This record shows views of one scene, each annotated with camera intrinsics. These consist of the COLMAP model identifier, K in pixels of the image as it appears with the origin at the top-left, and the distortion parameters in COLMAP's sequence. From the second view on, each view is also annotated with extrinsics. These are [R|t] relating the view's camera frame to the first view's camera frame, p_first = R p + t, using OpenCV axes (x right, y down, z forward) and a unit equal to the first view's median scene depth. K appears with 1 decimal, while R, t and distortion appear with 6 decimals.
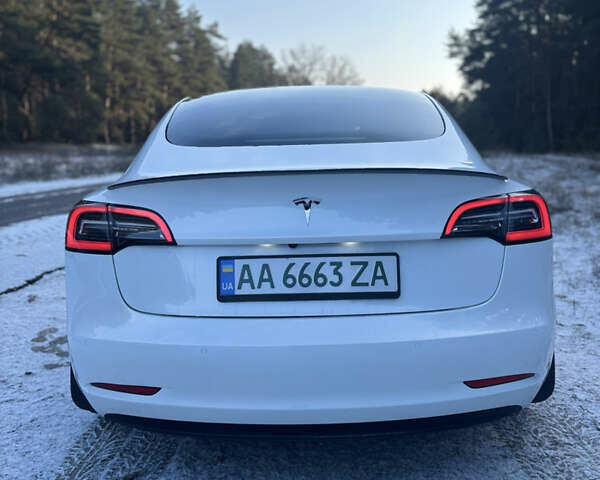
lens RADIAL K [[609.6, 0, 300.0], [0, 609.6, 240.0], [0, 0, 1]] dist [0.017526, 0.017332]
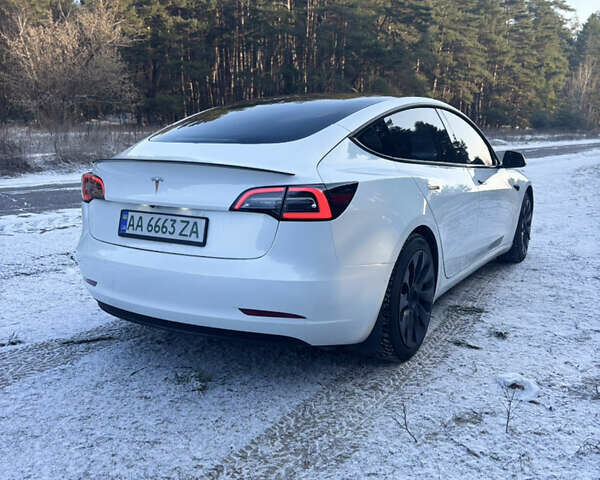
lens RADIAL K [[602.9, 0, 300.0], [0, 602.9, 240.0], [0, 0, 1]] dist [0.049867, -0.024436]
pose [[0.863746, 0.116212, -0.490345, 1.023947], [-0.099368, 0.993219, 0.060356, -0.034671], [0.494034, -0.003408, 0.869436, -0.181349]]
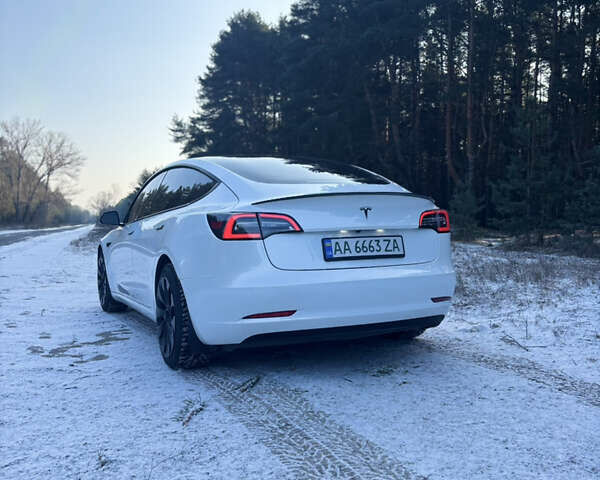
lens RADIAL K [[602.9, 0, 300.0], [0, 602.9, 240.0], [0, 0, 1]] dist [0.049867, -0.024436]
pose [[0.901060, -0.009801, 0.433583, -0.937692], [0.065052, 0.991489, -0.112777, 0.222547], [-0.428787, 0.129825, 0.894029, -0.598706]]
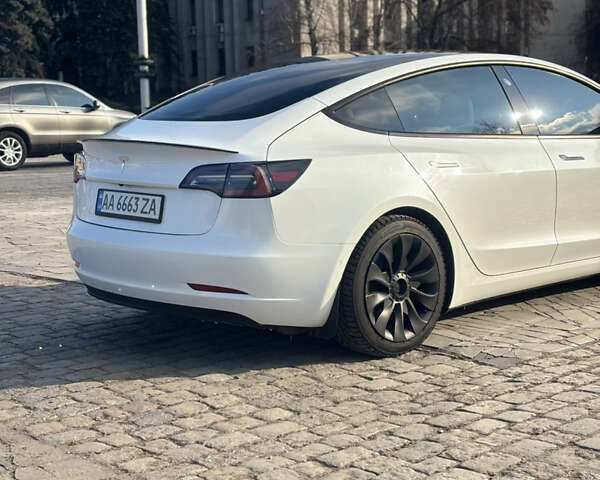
lens RADIAL K [[1207.8, 0, 283.0], [0, 1207.8, 240.2], [0, 0, 1]] dist [0.137454, 0.081584]
pose [[0.669885, 0.110151, -0.734248, 2.456049], [-0.096498, 0.993462, 0.060999, -0.076679], [0.736167, 0.029991, 0.676135, -0.801163]]
